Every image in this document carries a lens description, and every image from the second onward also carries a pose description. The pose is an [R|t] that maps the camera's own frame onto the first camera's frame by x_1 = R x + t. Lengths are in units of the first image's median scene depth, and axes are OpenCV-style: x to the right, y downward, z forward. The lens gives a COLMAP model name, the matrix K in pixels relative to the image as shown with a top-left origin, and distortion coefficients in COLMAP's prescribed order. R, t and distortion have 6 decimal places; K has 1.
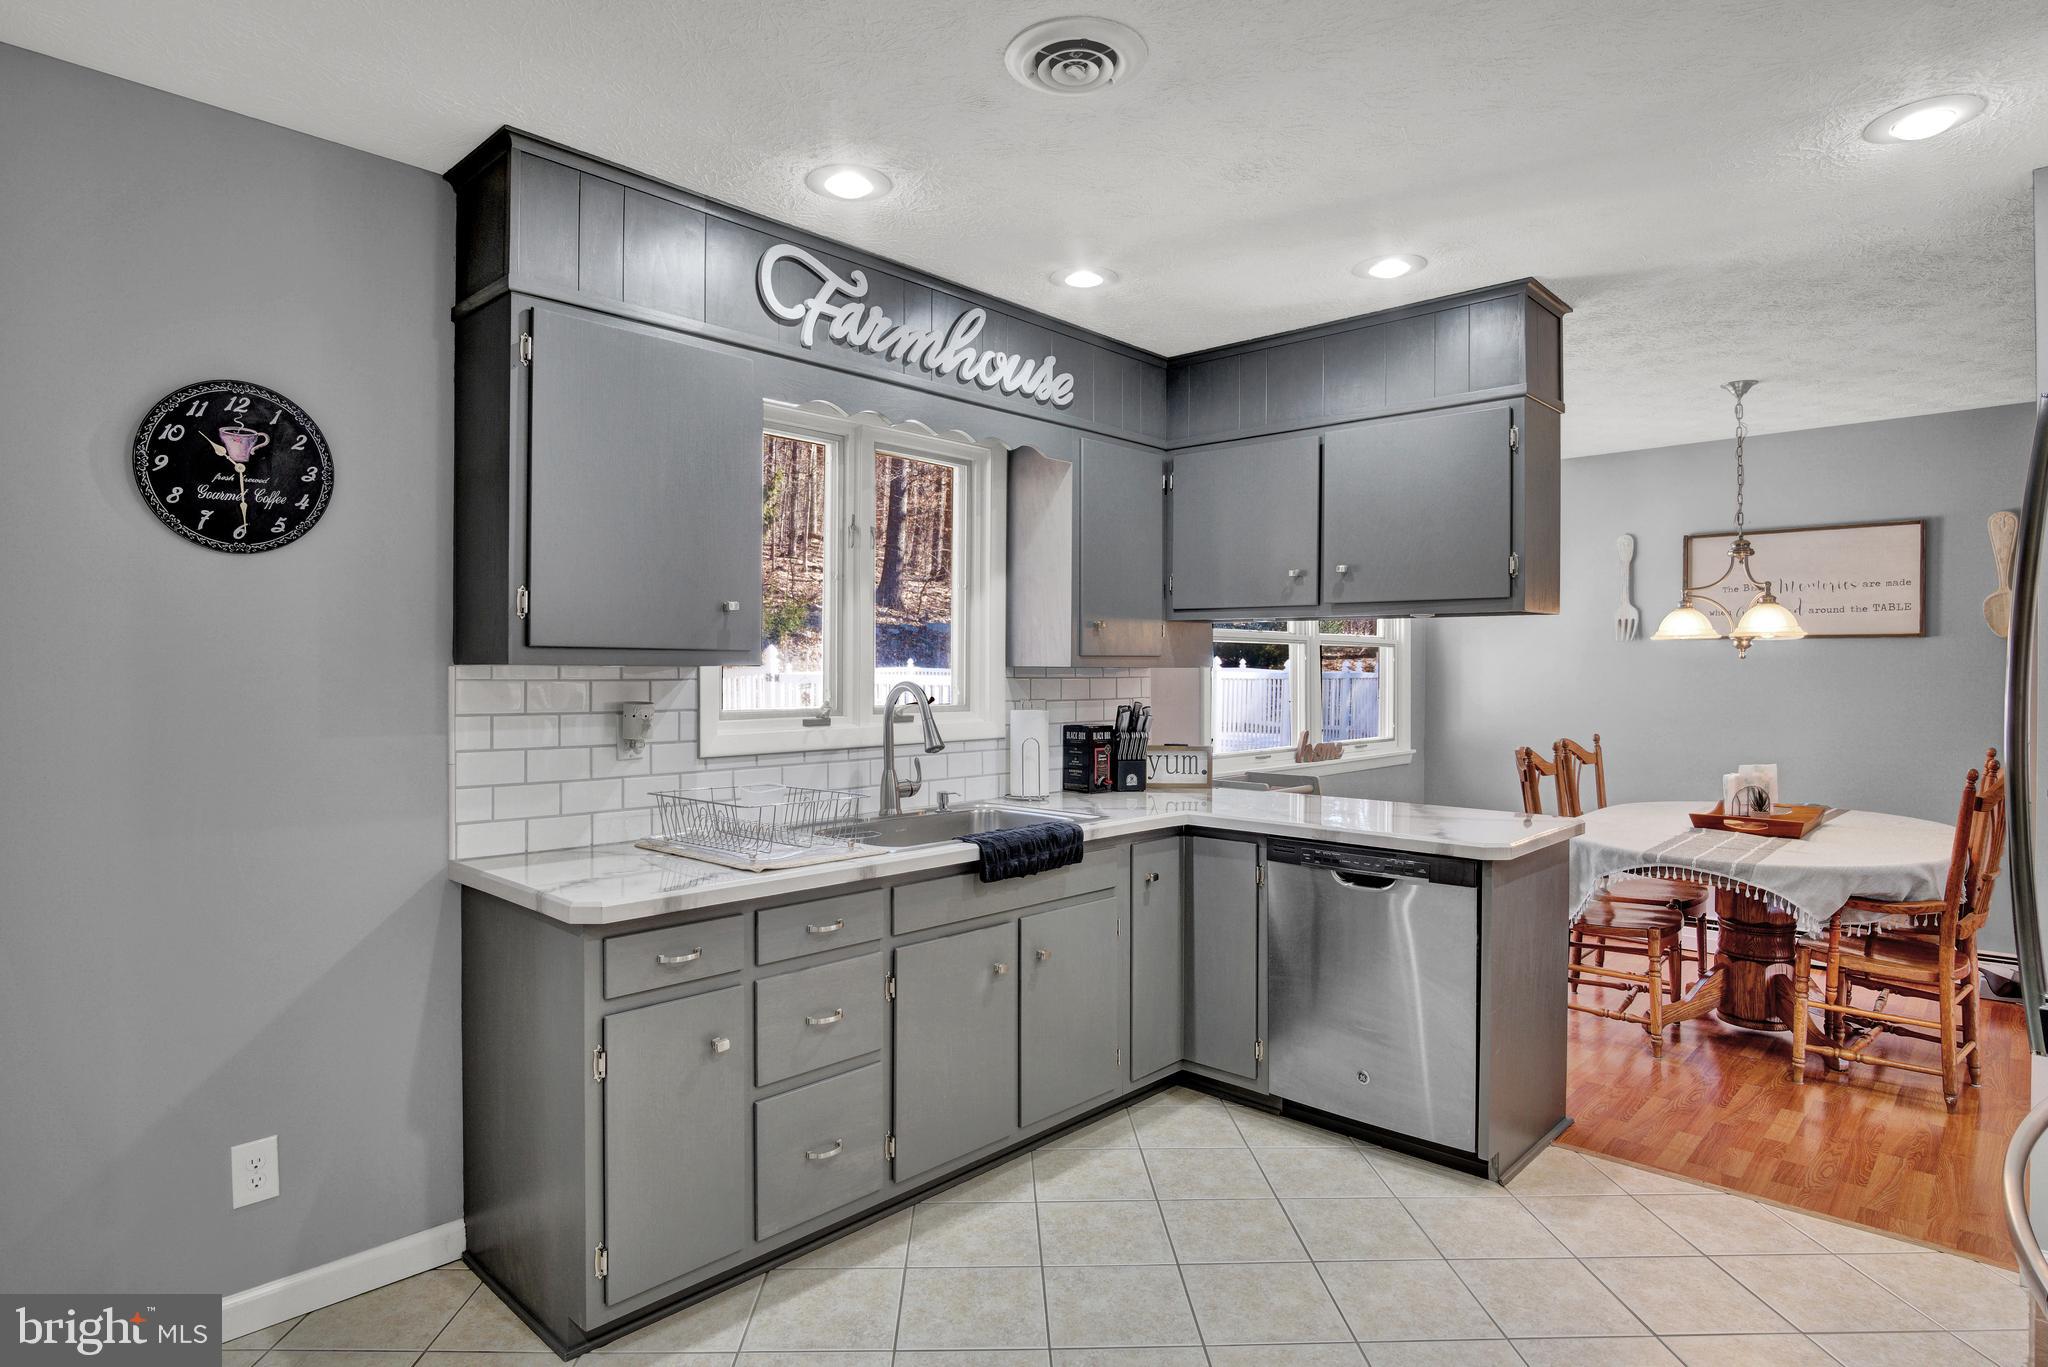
lens RADIAL K [[1106.5, 0, 995.3], [0, 1106.5, 665.8], [0, 0, 1]] dist [-0.028101, 0.004928]
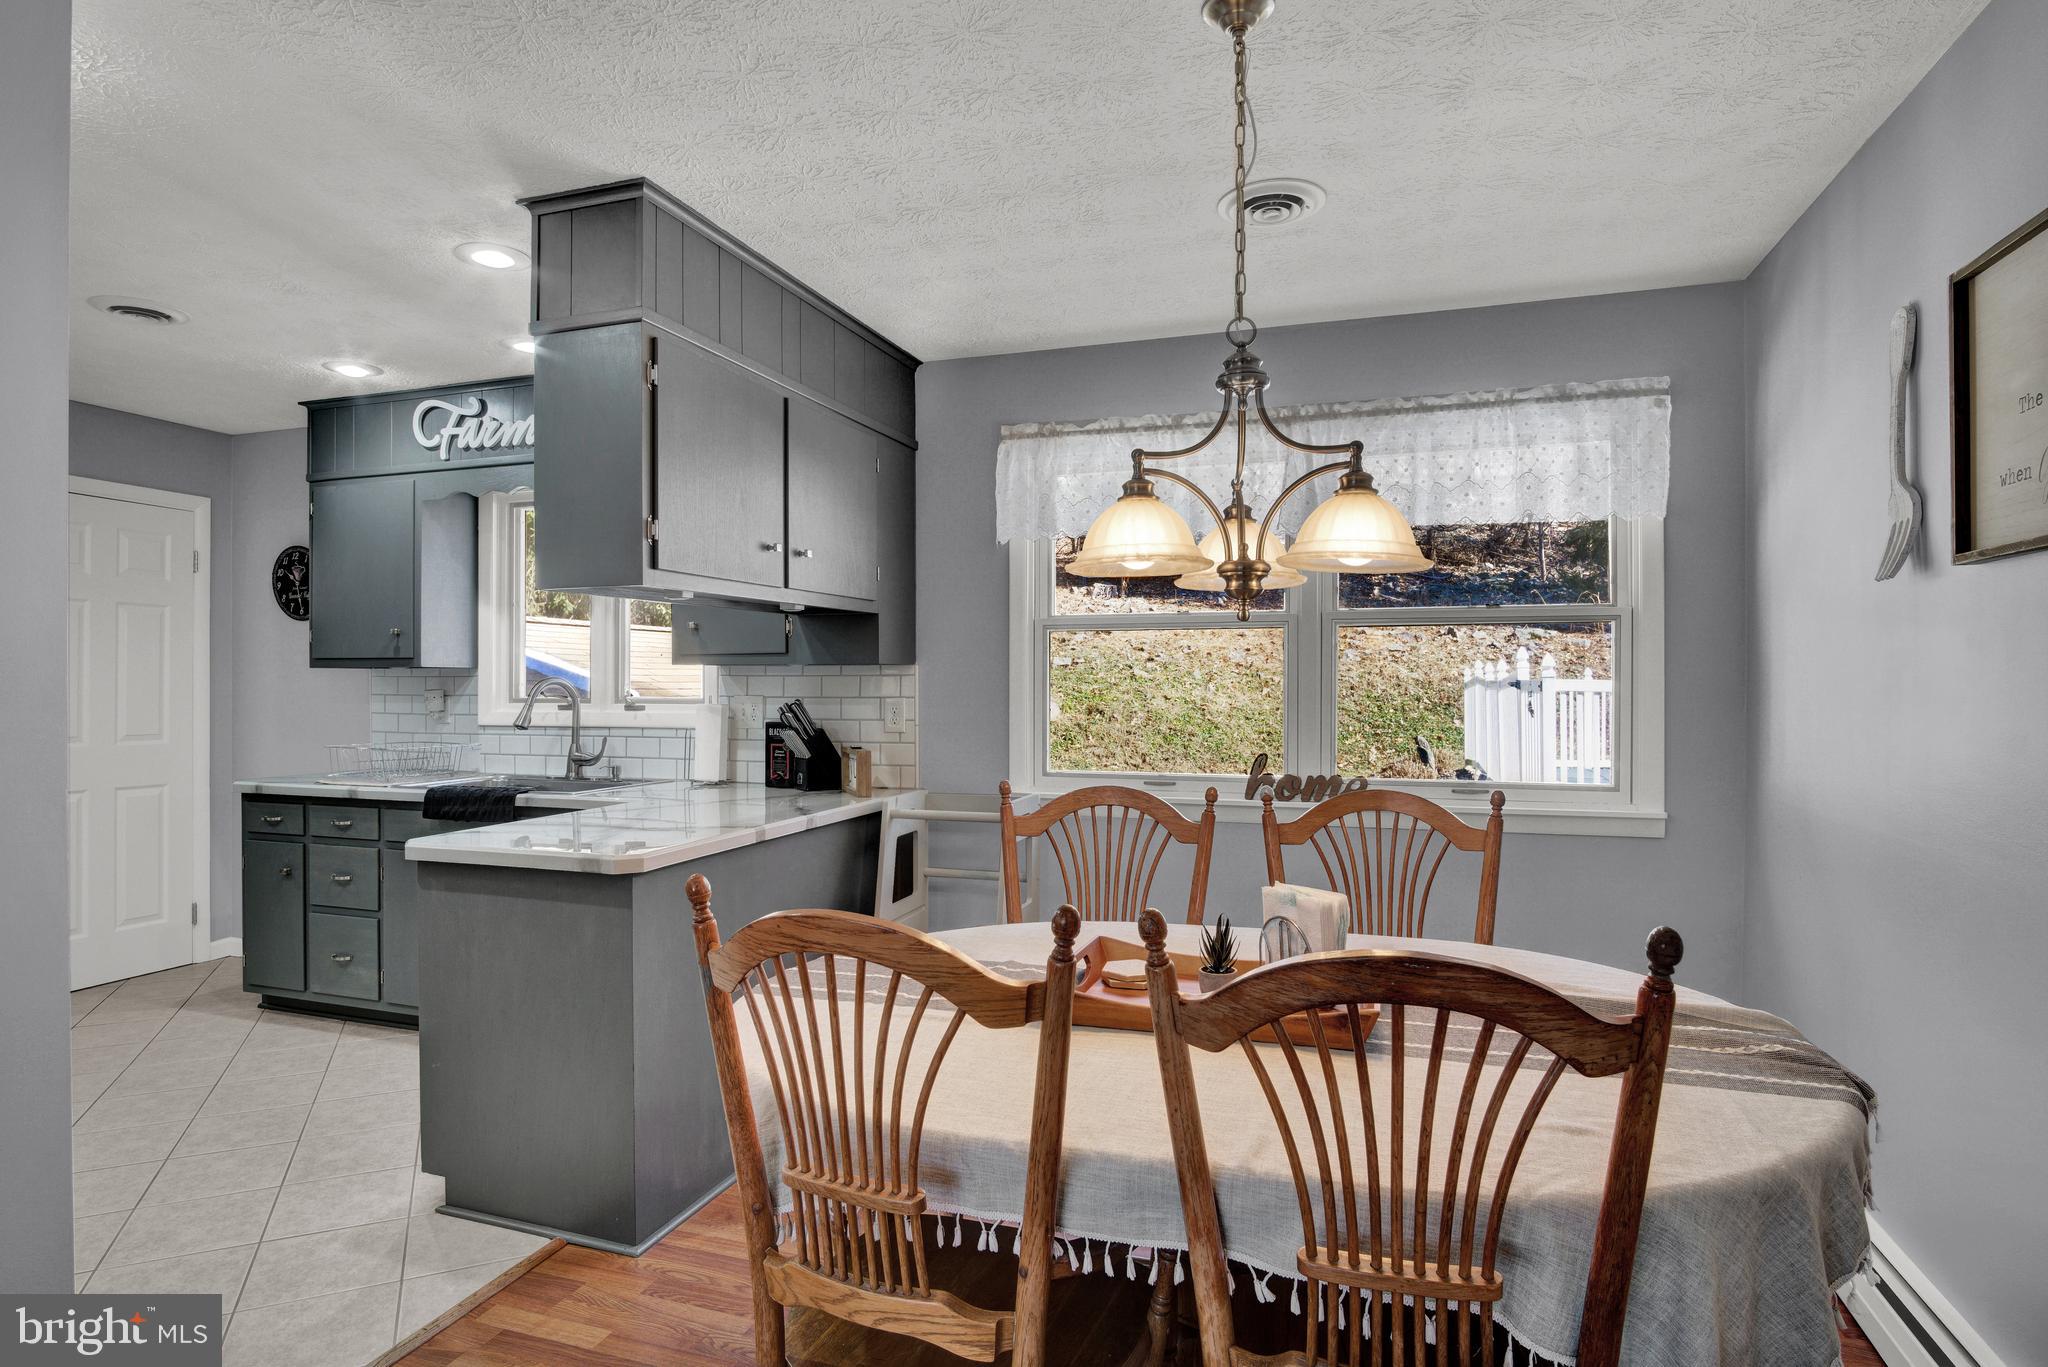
lens RADIAL K [[1106.5, 0, 1029.5], [0, 1106.5, 677.6], [0, 0, 1]] dist [-0.028101, 0.004928]
pose [[0.424096, -0.000608, -0.905617, 1.337381], [0.006735, 0.999974, 0.002483, 0.013686], [0.905592, -0.007152, 0.424089, 0.930660]]
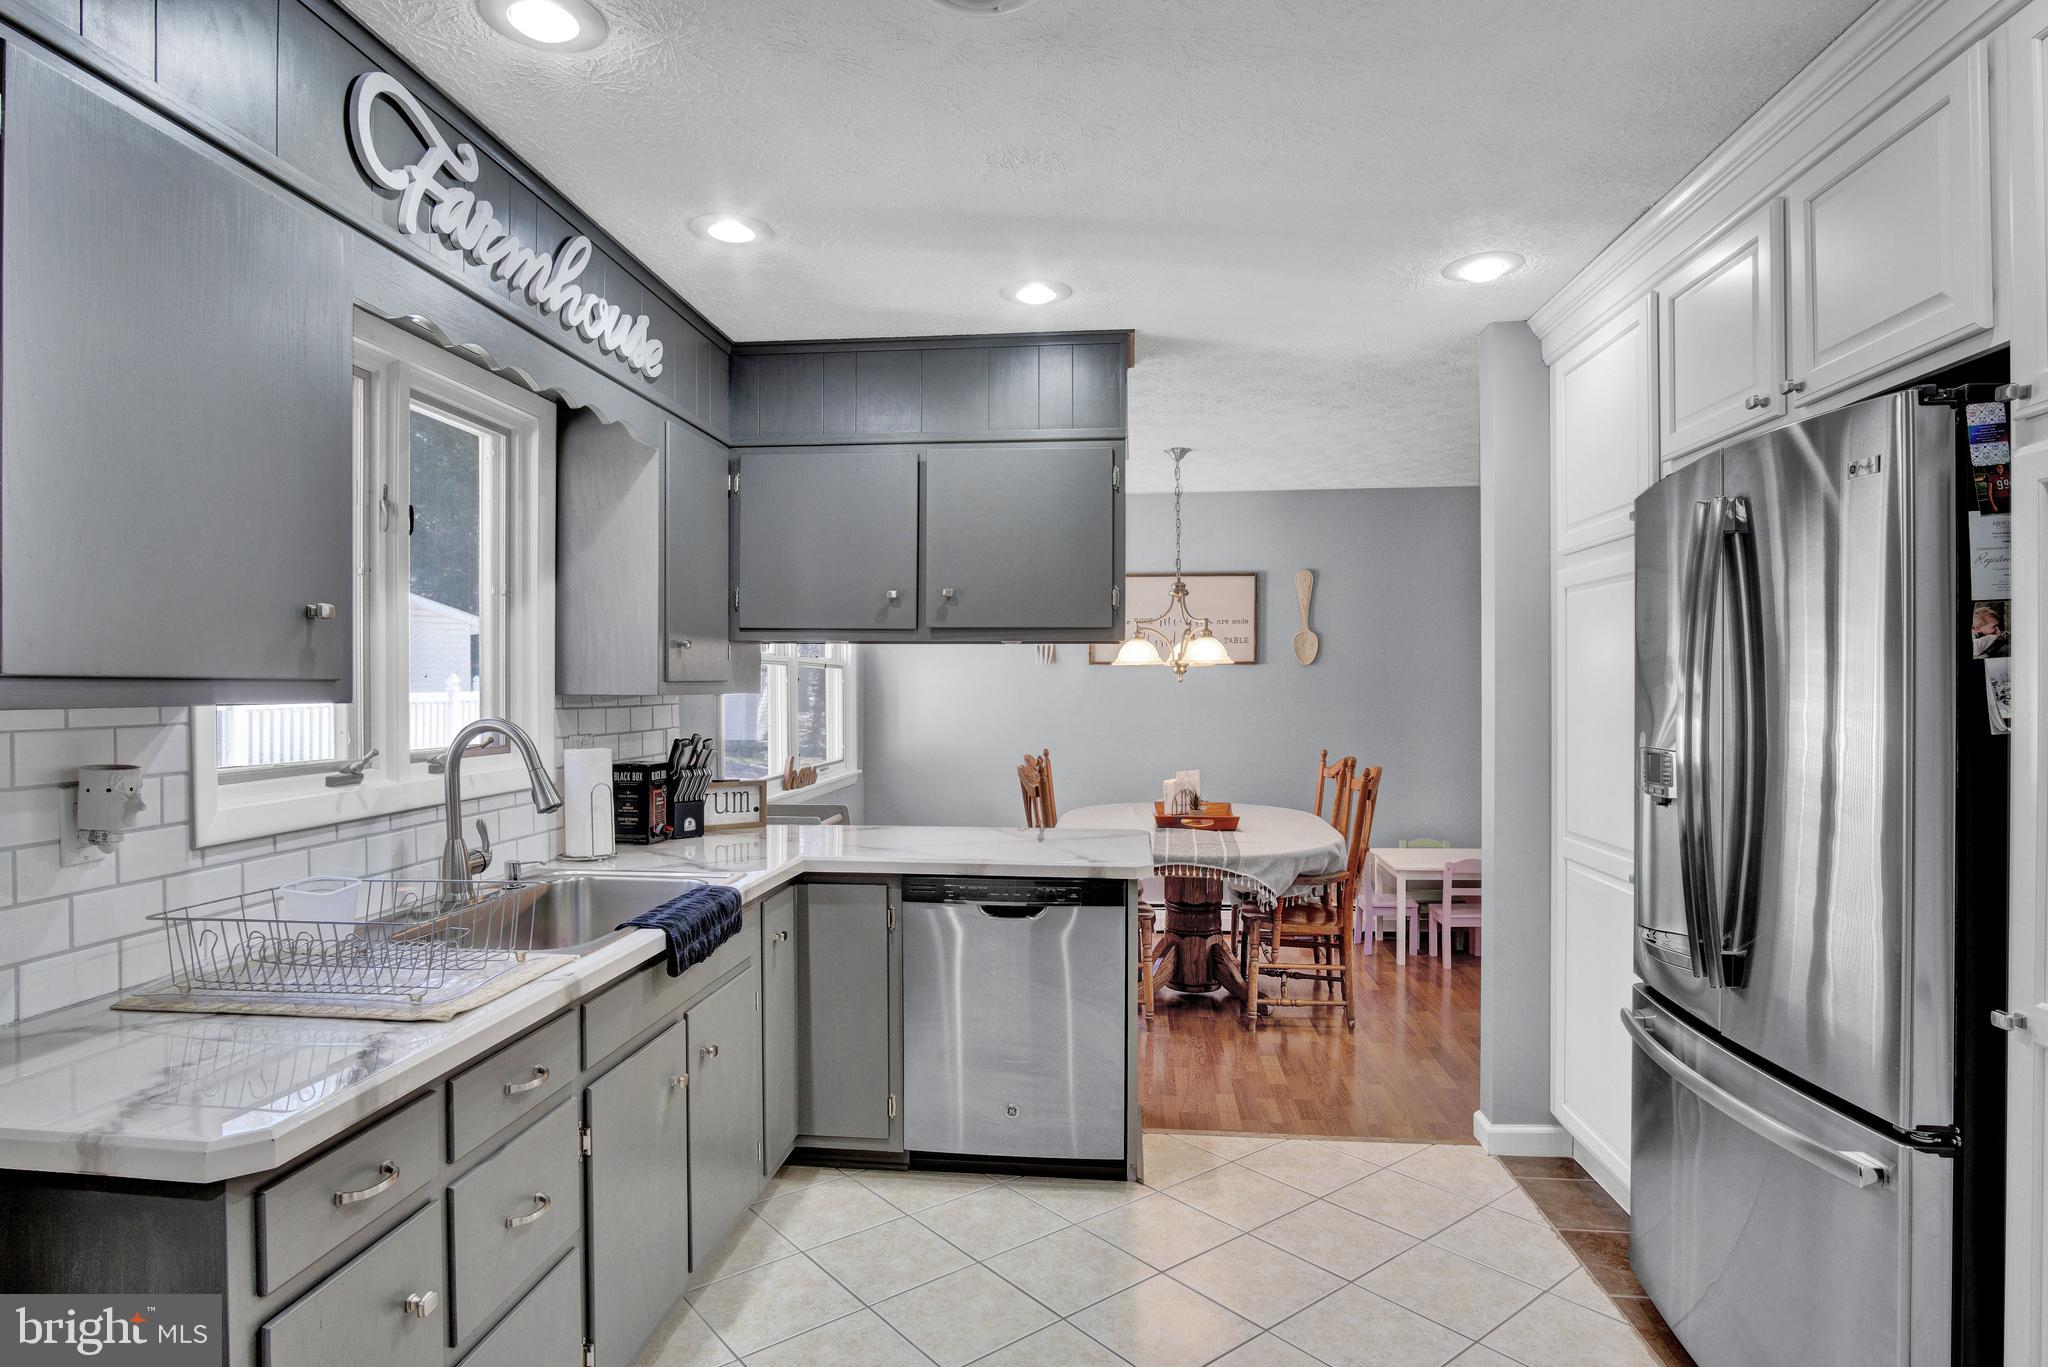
lens RADIAL K [[1106.5, 0, 1014.6], [0, 1106.5, 687.4], [0, 0, 1]] dist [-0.028101, 0.004928]
pose [[0.794941, -0.004408, 0.606671, -0.242365], [0.001283, 0.999984, 0.005585, -0.010073], [-0.606686, -0.003661, 0.794933, 0.198675]]
